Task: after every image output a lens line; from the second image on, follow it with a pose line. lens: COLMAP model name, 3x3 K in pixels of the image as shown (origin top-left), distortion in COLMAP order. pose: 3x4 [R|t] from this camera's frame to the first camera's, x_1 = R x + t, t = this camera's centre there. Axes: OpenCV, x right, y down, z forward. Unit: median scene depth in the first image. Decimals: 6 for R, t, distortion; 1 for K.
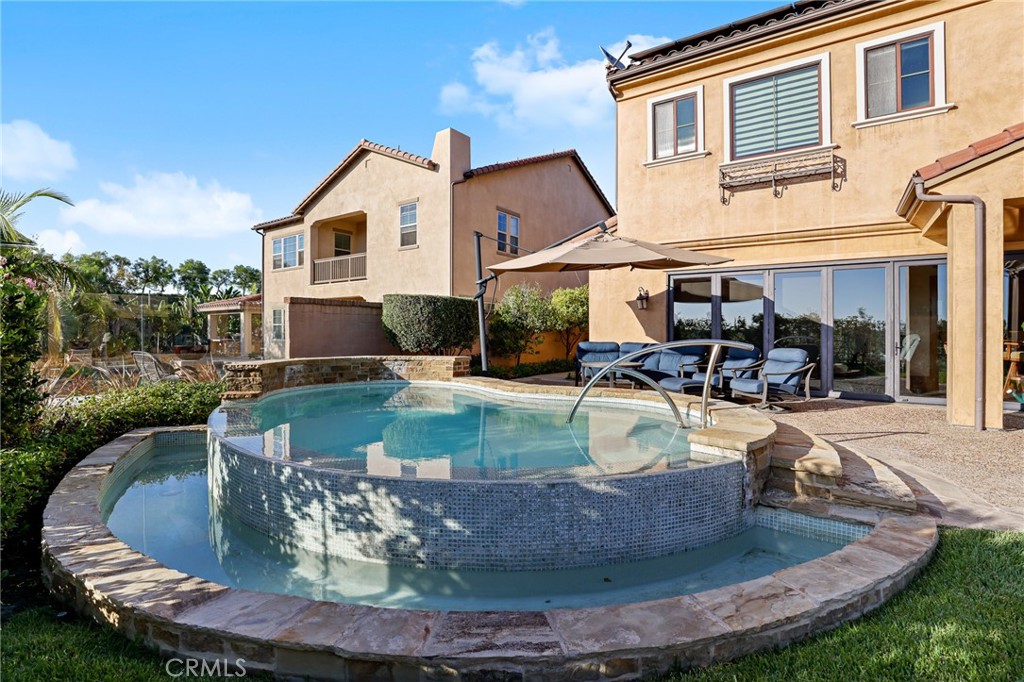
lens RADIAL K [[469.7, 0, 513.9], [0, 469.7, 338.0], [0, 0, 1]] dist [-0.033552, 0.003288]
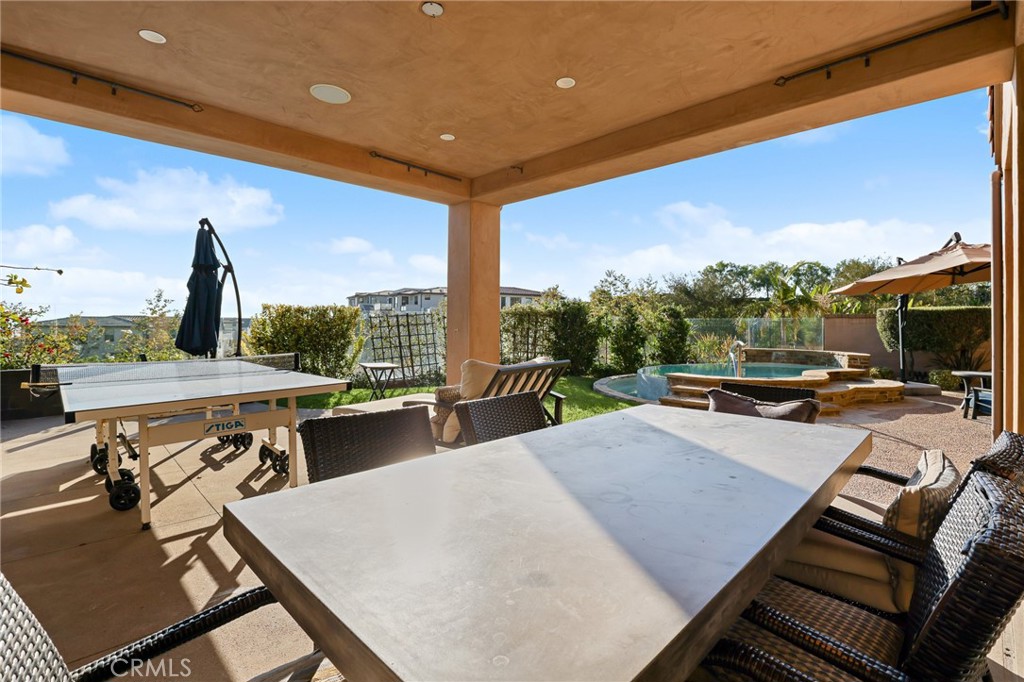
lens RADIAL K [[469.7, 0, 525.0], [0, 469.7, 322.1], [0, 0, 1]] dist [-0.033552, 0.003288]
pose [[-0.179868, -0.011980, -0.983618, 1.167235], [-0.026039, 0.999633, -0.007414, -0.016927], [0.983346, 0.024279, -0.180114, 0.219801]]
